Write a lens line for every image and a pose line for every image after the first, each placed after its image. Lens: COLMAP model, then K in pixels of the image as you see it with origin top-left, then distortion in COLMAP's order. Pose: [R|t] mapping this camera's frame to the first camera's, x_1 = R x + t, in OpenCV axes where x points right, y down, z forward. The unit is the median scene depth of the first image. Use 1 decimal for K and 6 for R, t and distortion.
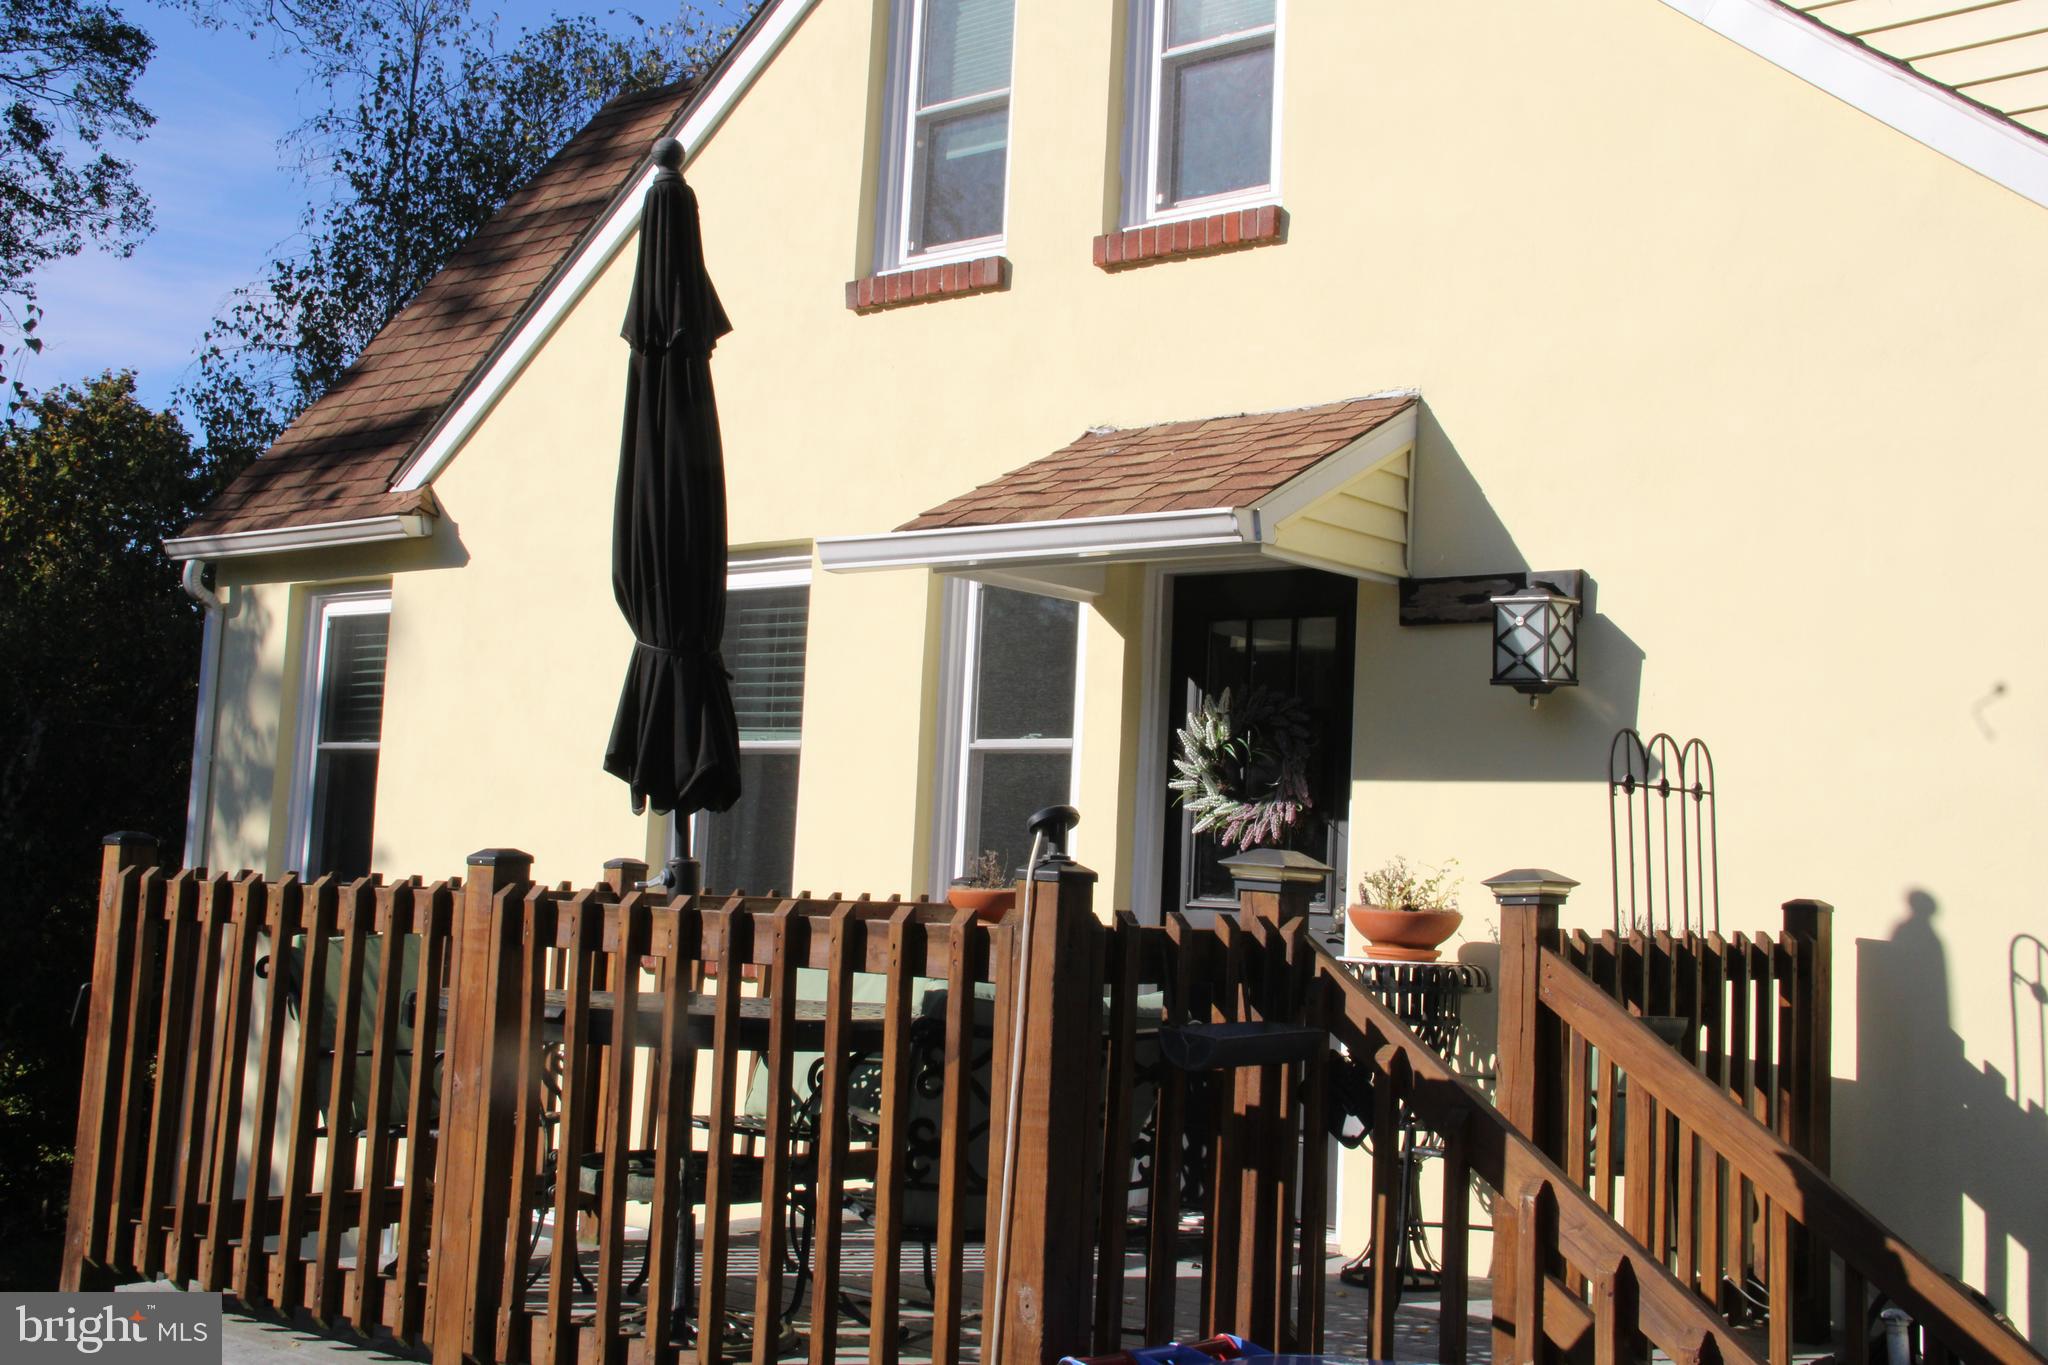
lens RADIAL K [[2094.4, 0, 1024.0], [0, 2094.4, 682.5], [0, 0, 1]] dist [0.000825, 0.001225]
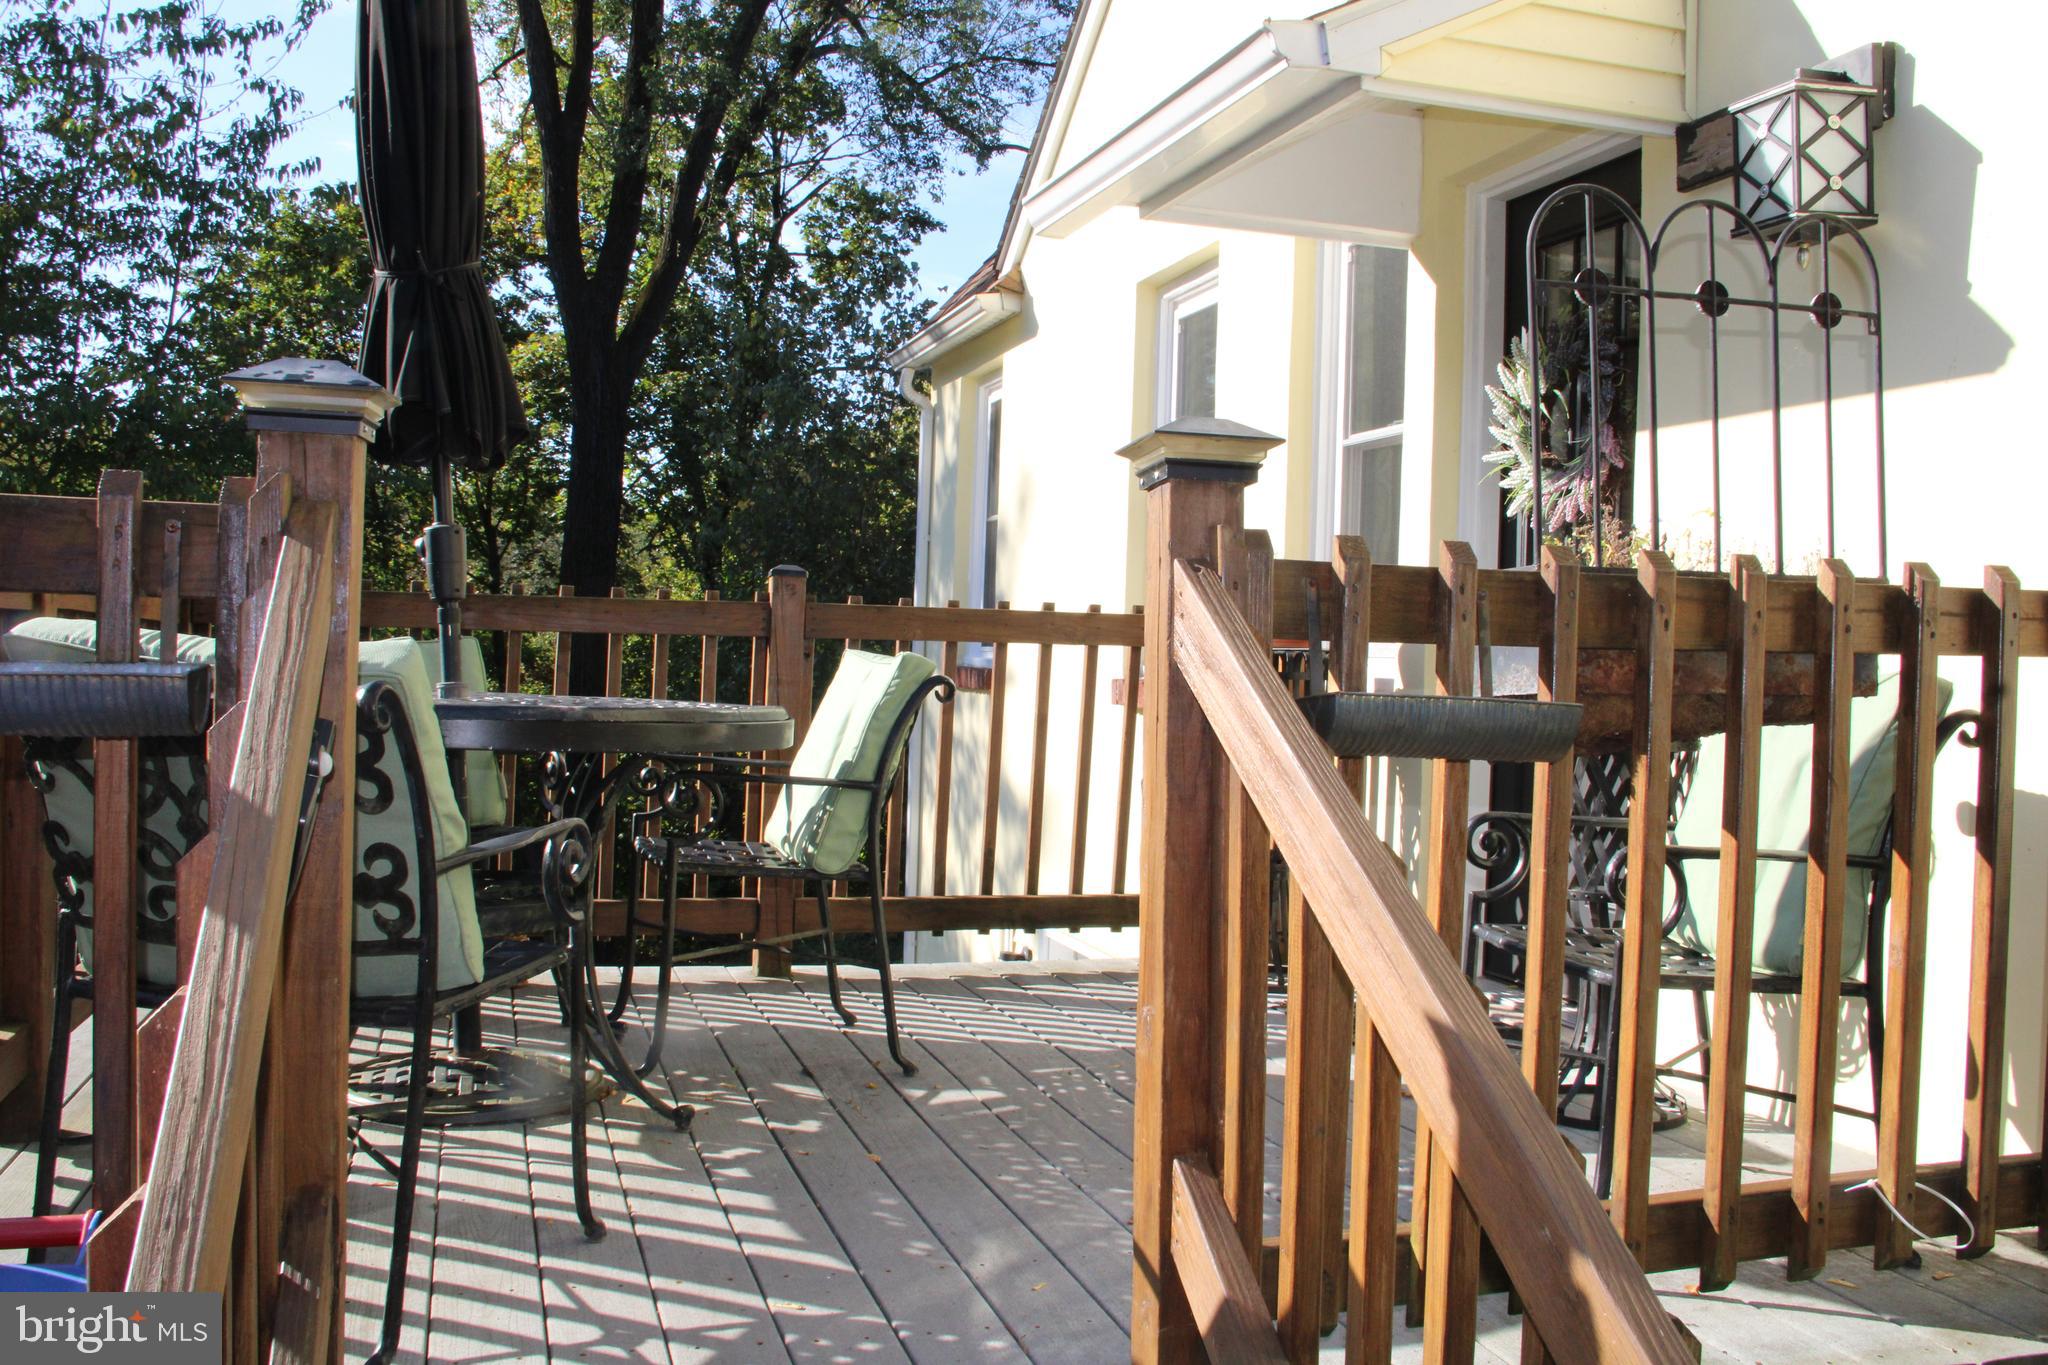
lens RADIAL K [[1699.0, 0, 1024.0], [0, 1699.0, 682.5], [0, 0, 1]] dist [-0.182546, 0.150776]
pose [[0.846565, -0.010974, -0.532172, 0.306273], [0.064529, 0.994529, 0.082143, 0.083157], [0.528360, -0.103880, 0.842642, 0.435589]]
